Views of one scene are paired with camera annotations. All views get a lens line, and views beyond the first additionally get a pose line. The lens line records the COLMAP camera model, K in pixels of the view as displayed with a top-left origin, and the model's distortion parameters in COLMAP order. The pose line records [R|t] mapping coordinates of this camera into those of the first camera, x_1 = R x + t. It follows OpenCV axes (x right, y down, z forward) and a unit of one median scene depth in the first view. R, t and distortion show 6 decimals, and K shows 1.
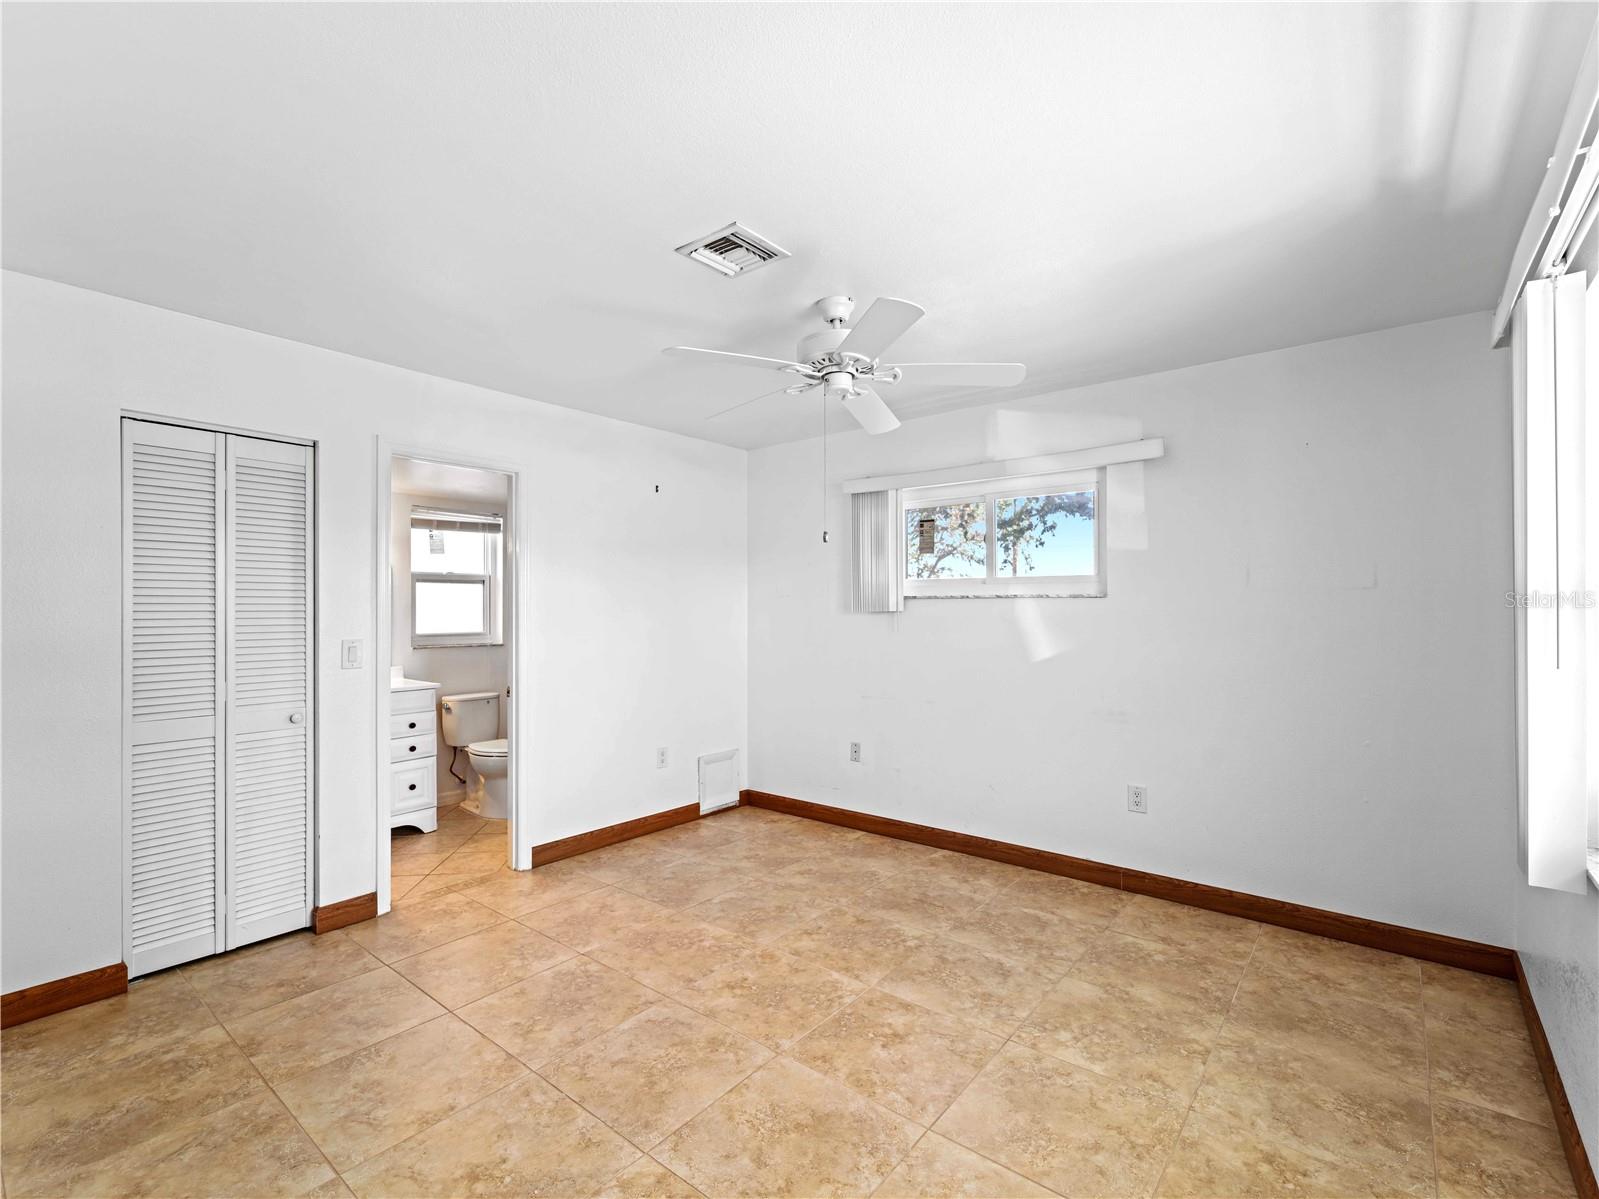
lens RADIAL K [[724.0, 0, 801.5], [0, 724.0, 603.3], [0, 0, 1]] dist [0.004125, -0.000461]
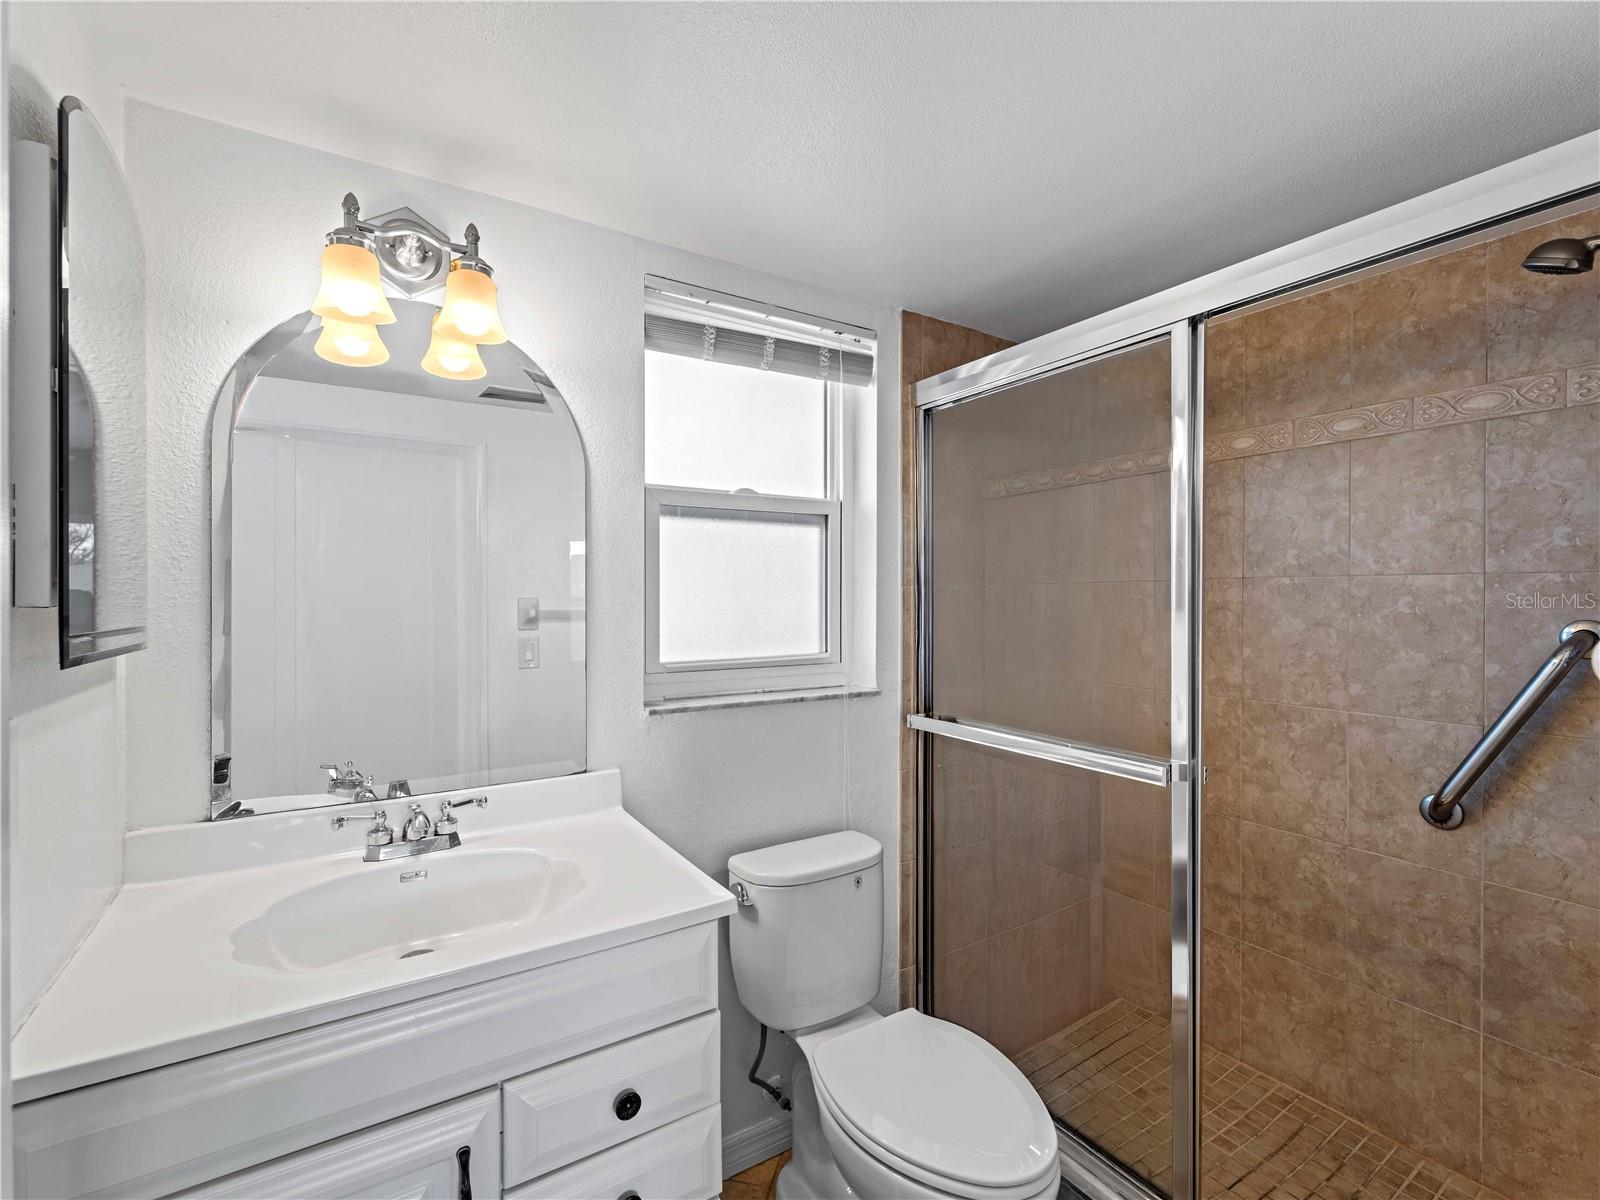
lens RADIAL K [[724.4, 0, 799.7], [0, 724.4, 596.8], [0, 0, 1]] dist [0.004125, -0.000461]
pose [[0.948462, 0.003279, -0.316874, -0.347360], [-0.003375, 0.999994, 0.000245, 0.010279], [0.316872, 0.000837, 0.948468, 0.671896]]
